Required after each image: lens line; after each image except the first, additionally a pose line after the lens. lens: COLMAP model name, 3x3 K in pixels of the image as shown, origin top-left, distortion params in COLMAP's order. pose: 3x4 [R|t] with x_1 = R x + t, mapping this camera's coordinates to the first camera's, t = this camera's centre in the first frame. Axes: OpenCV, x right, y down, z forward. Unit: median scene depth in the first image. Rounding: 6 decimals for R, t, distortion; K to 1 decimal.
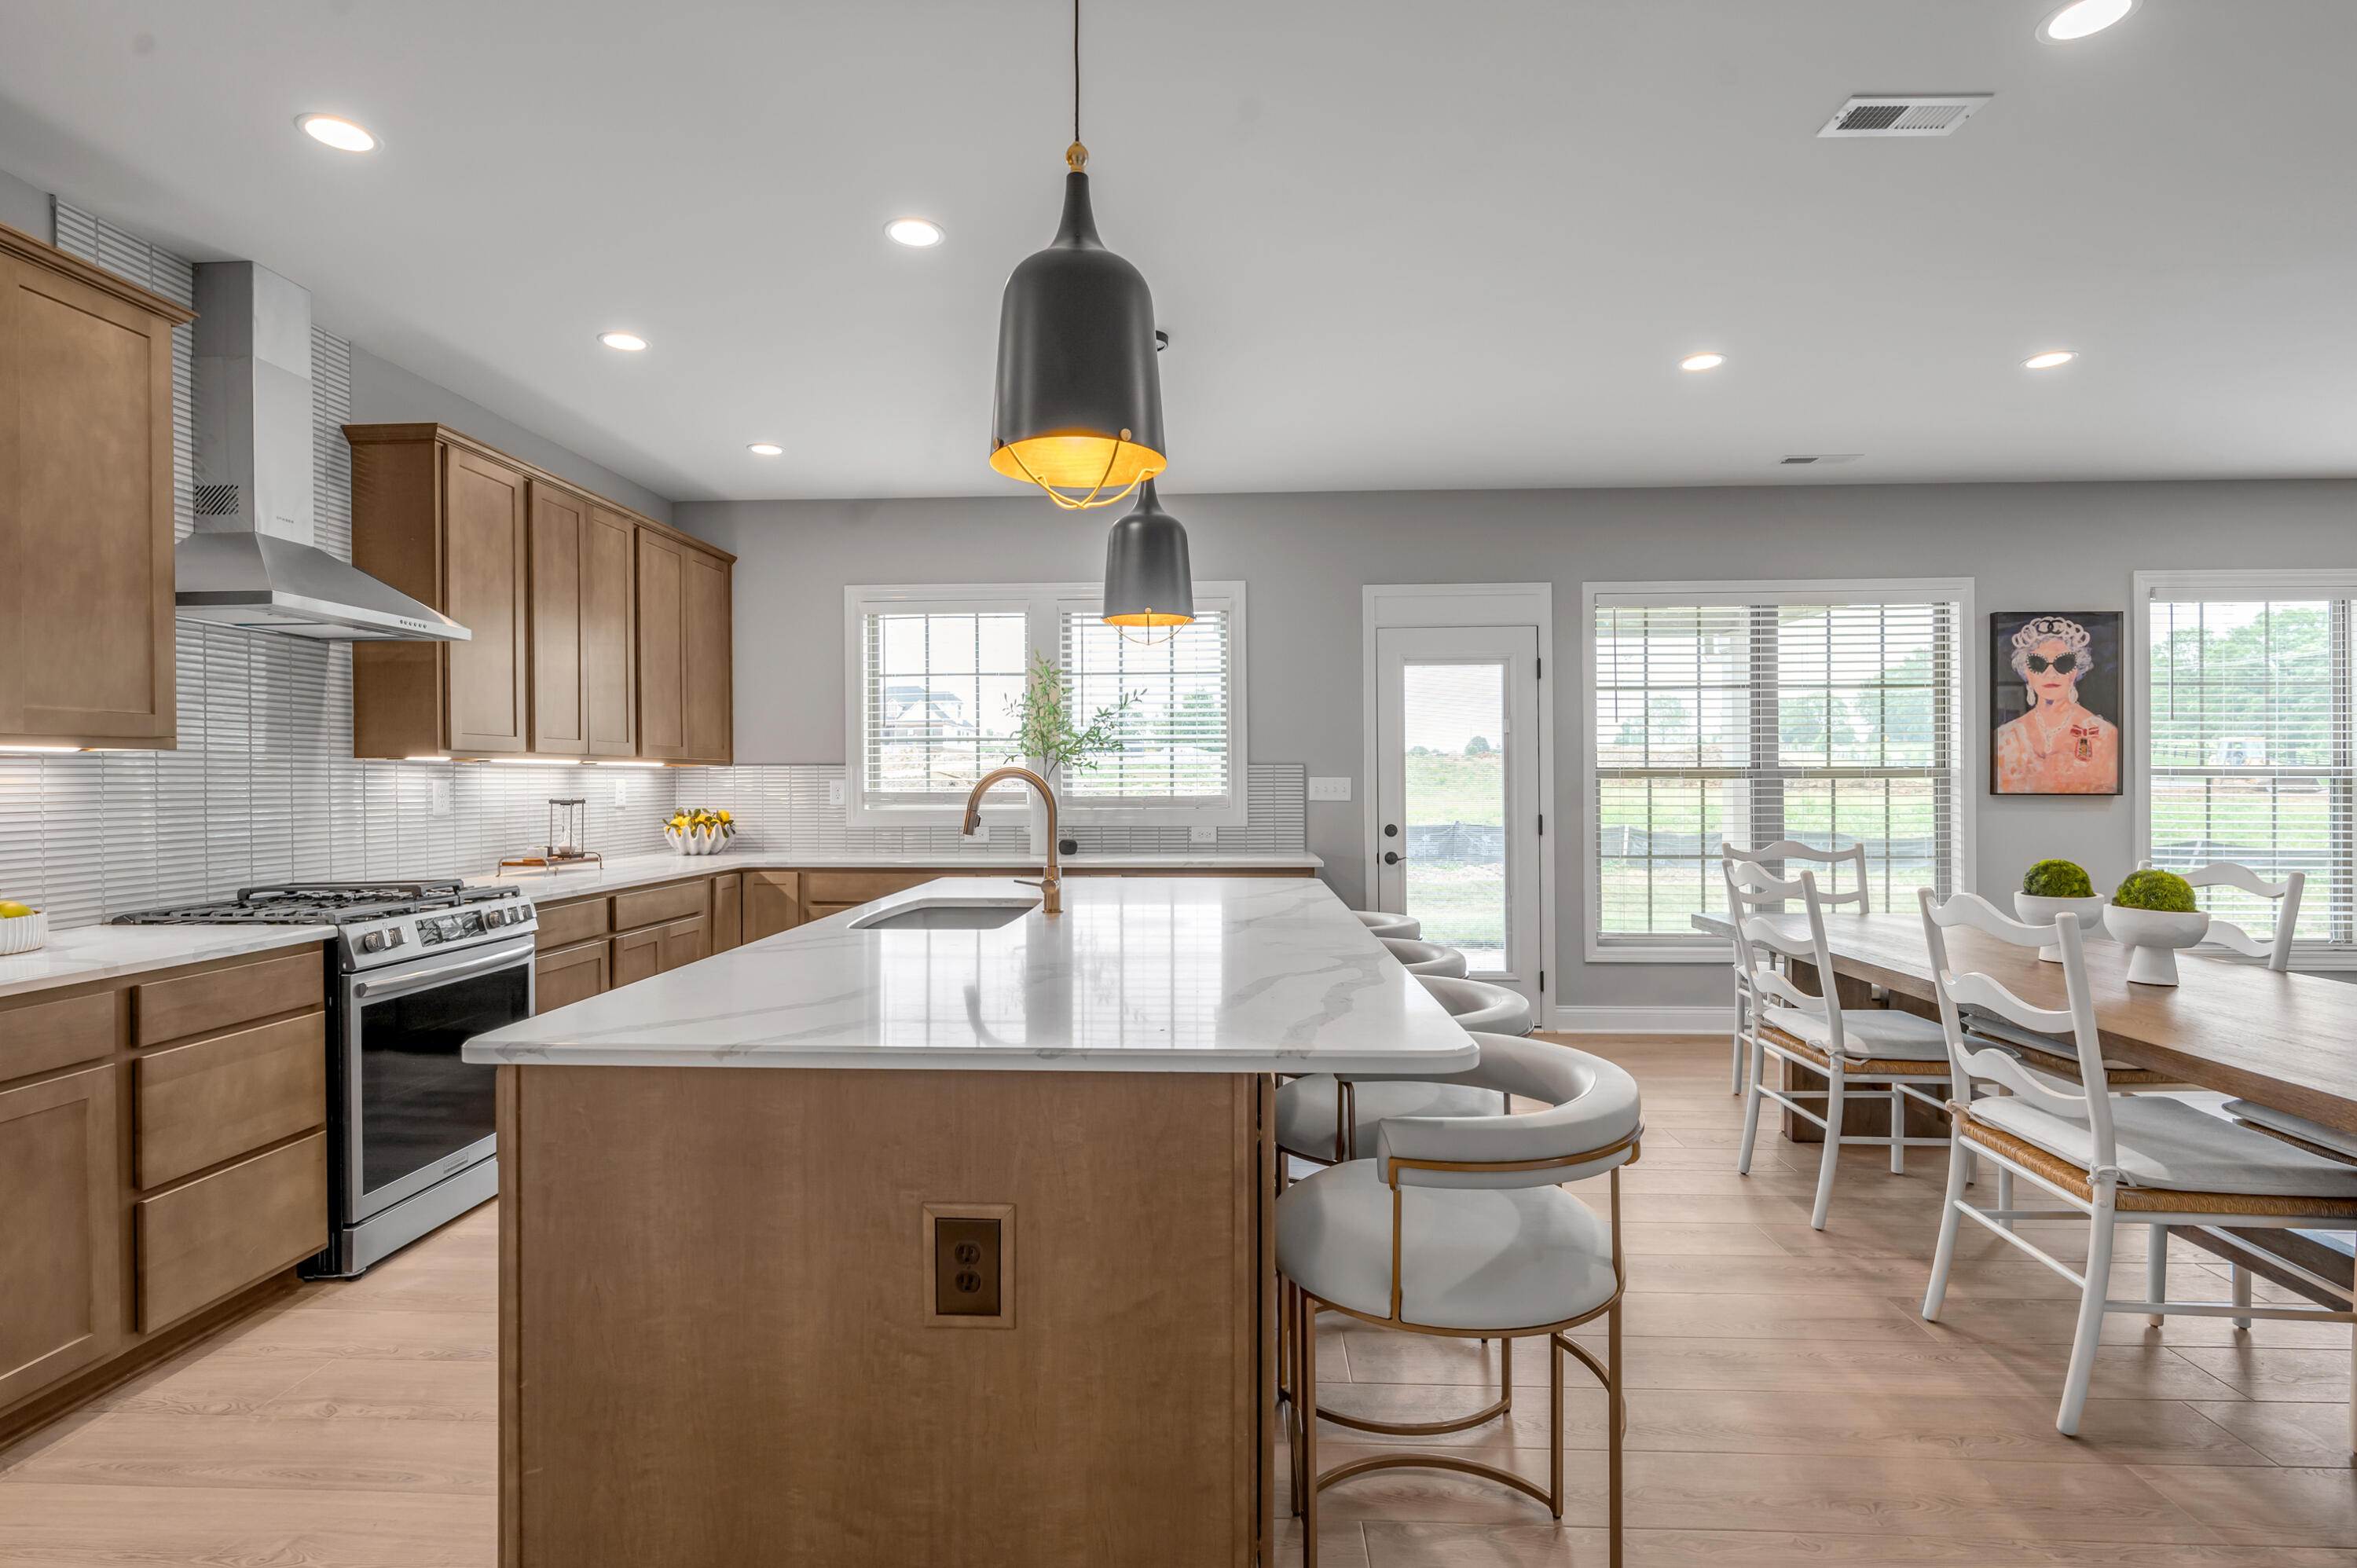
lens RADIAL K [[1129.3, 0, 1175.7], [0, 1129.3, 780.1], [0, 0, 1]] dist [-0.008269, 0.000334]
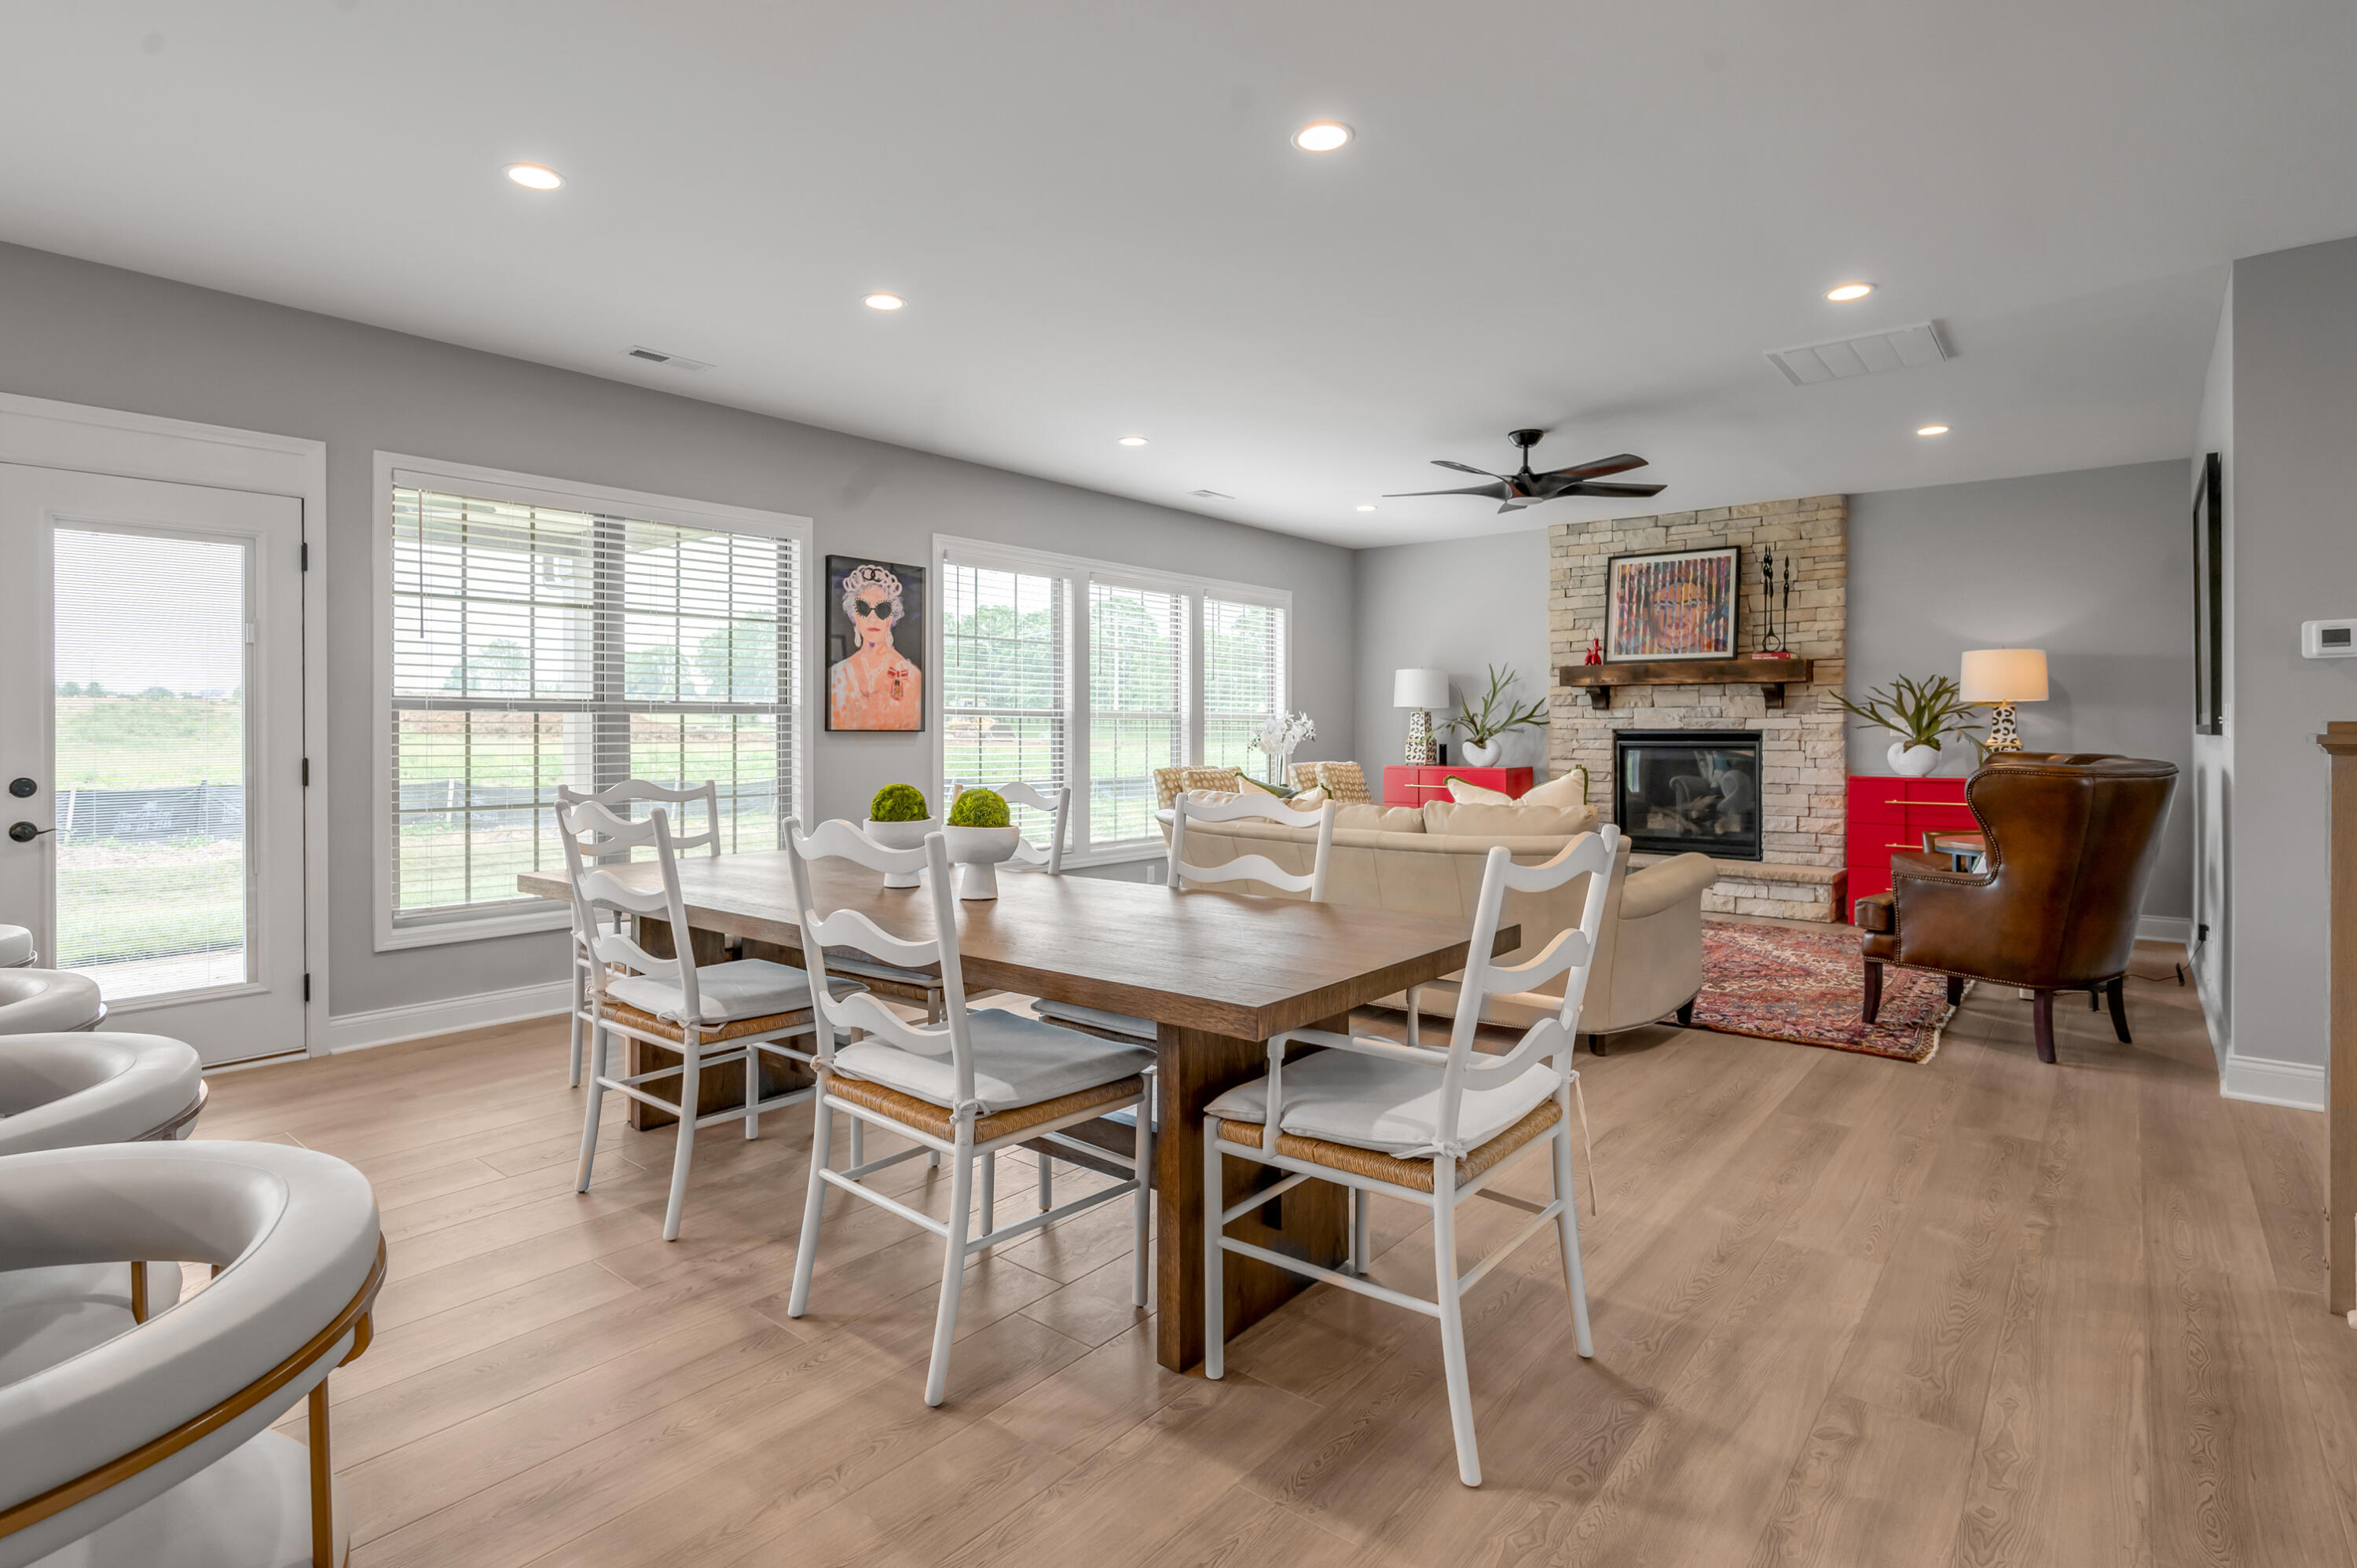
lens RADIAL K [[1169.4, 0, 1165.8], [0, 1169.4, 724.3], [0, 0, 1]] dist [-0.002910, -0.000924]
pose [[0.601043, 0.006403, 0.799191, 0.067475], [-0.000877, 0.999973, -0.007352, 0.017032], [-0.799216, 0.003718, 0.601033, 0.128274]]
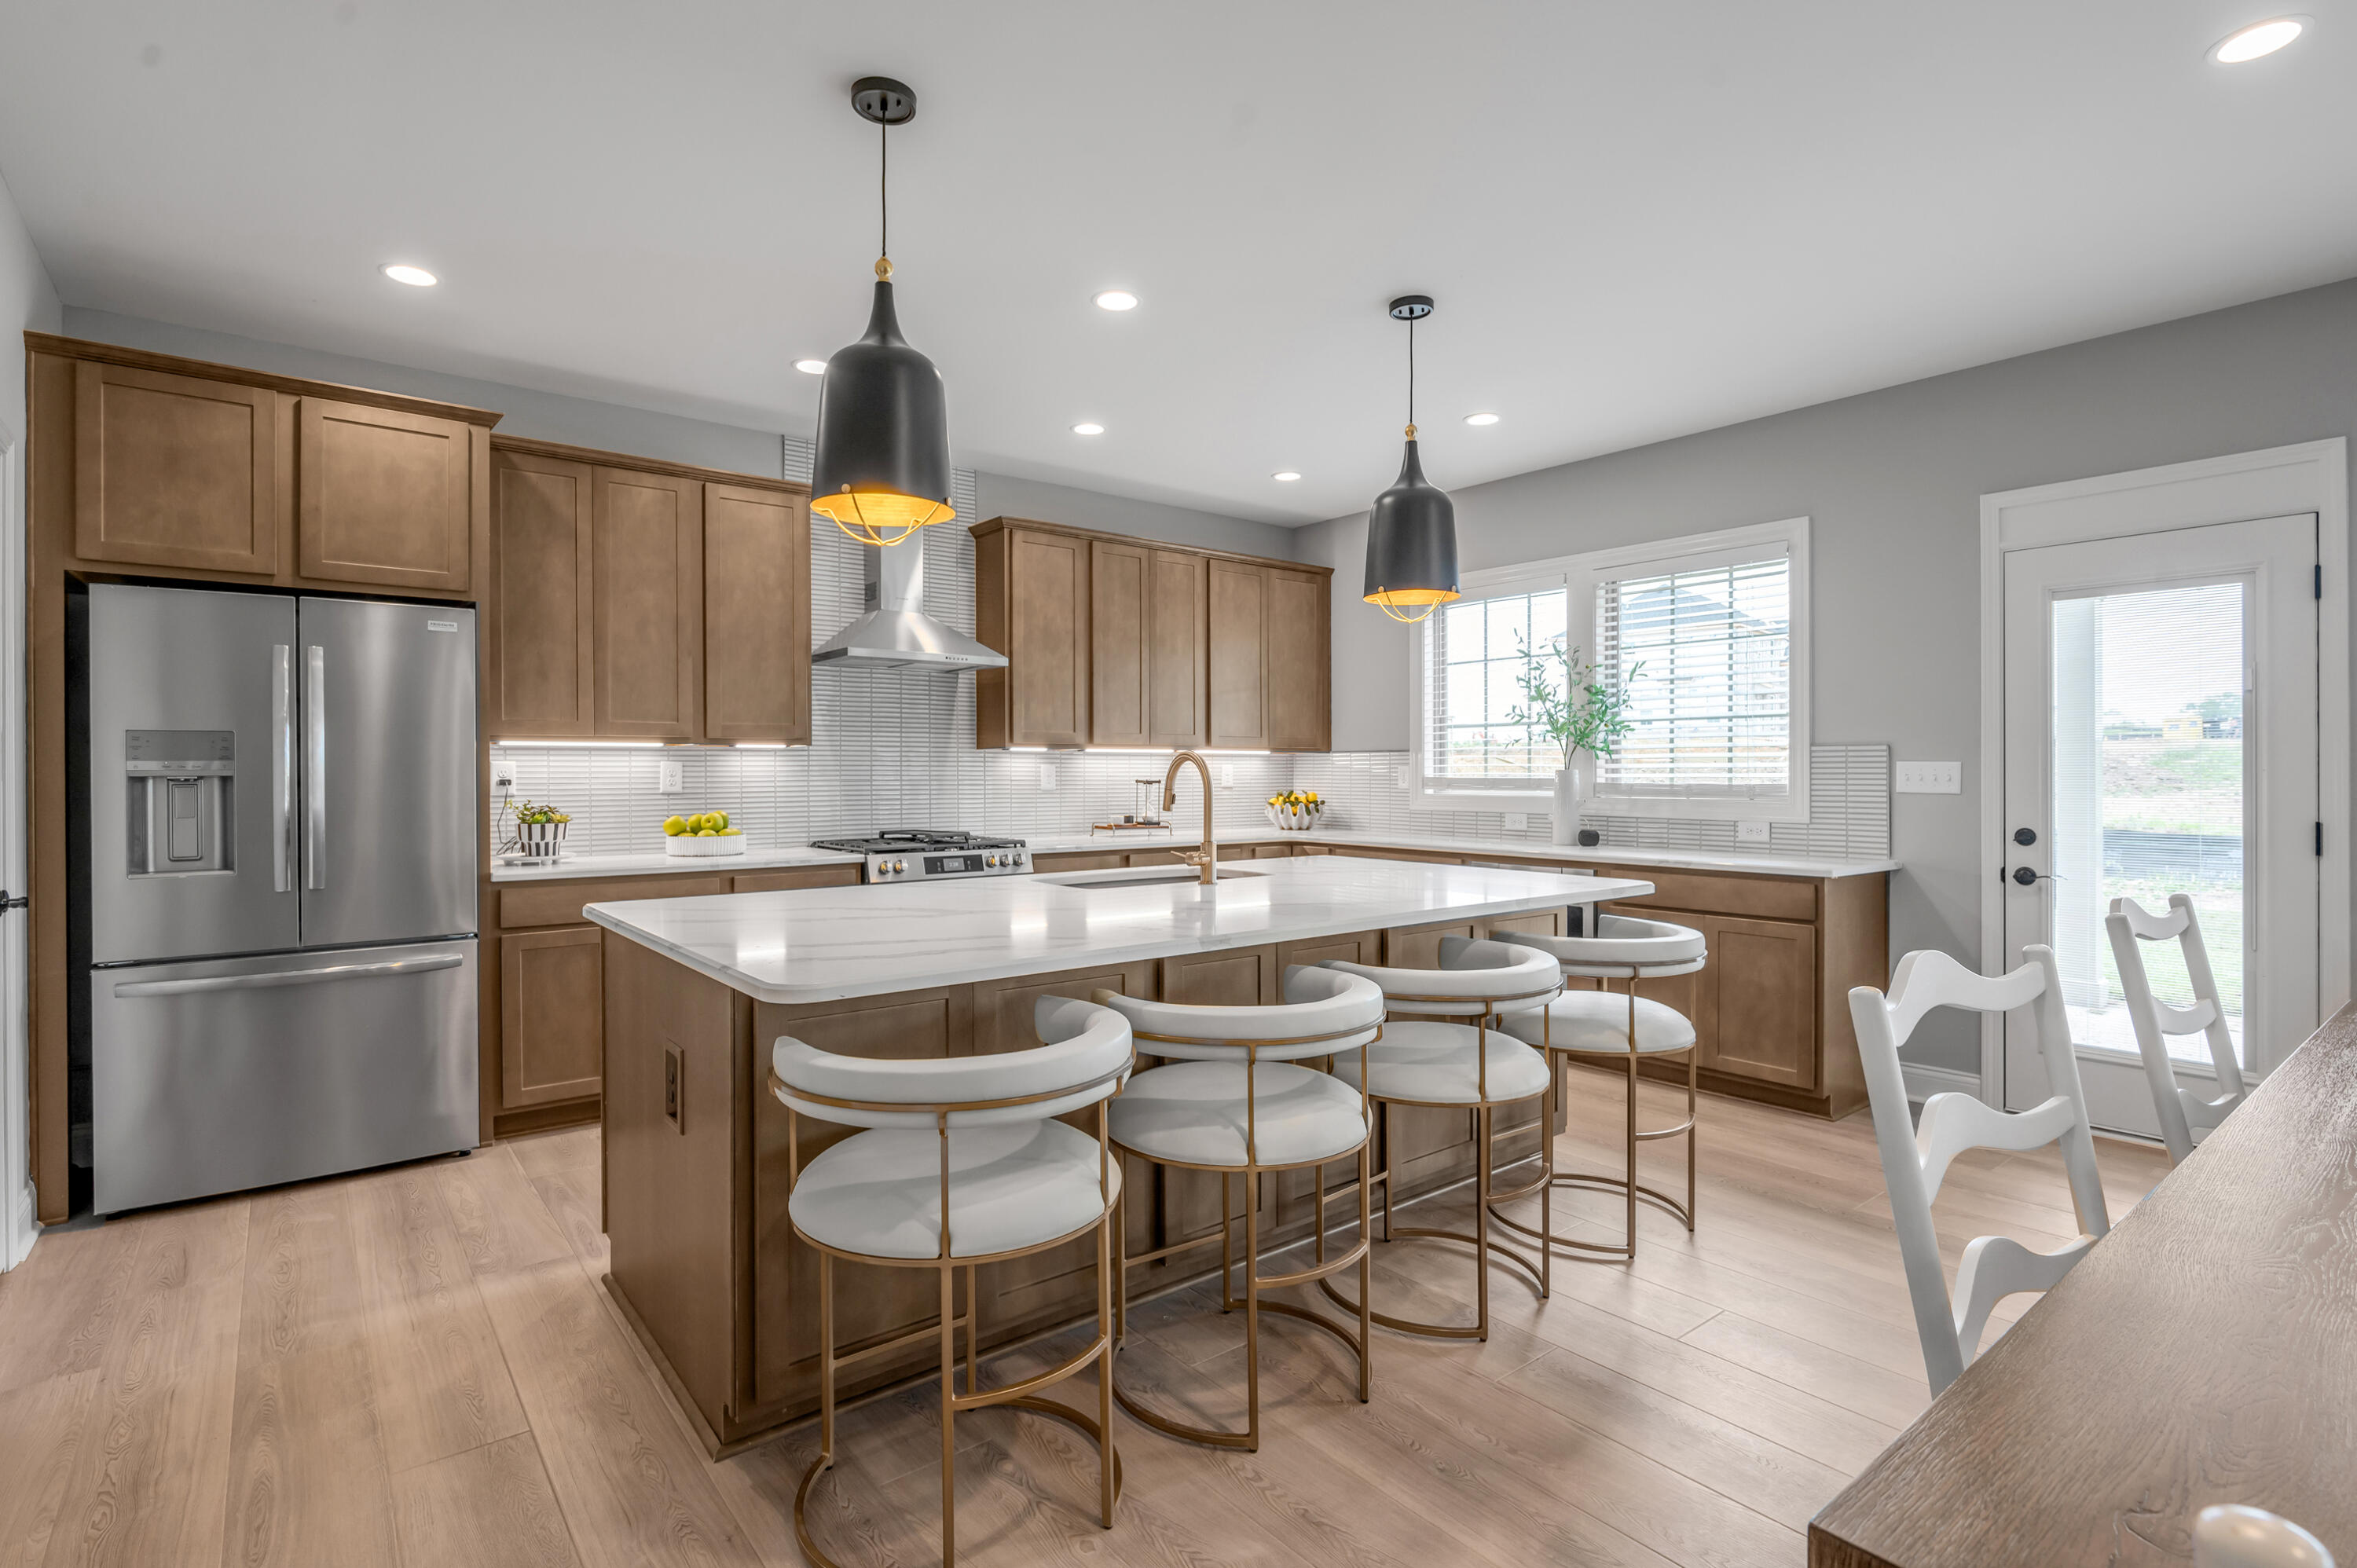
lens RADIAL K [[1124.8, 0, 1177.4], [0, 1124.8, 769.4], [0, 0, 1]] dist [-0.001621, -0.000792]
pose [[0.659914, 0.002715, -0.751336, 0.451536], [-0.002481, 0.999996, 0.001435, 0.003368], [0.751337, 0.000917, 0.659918, 0.172215]]
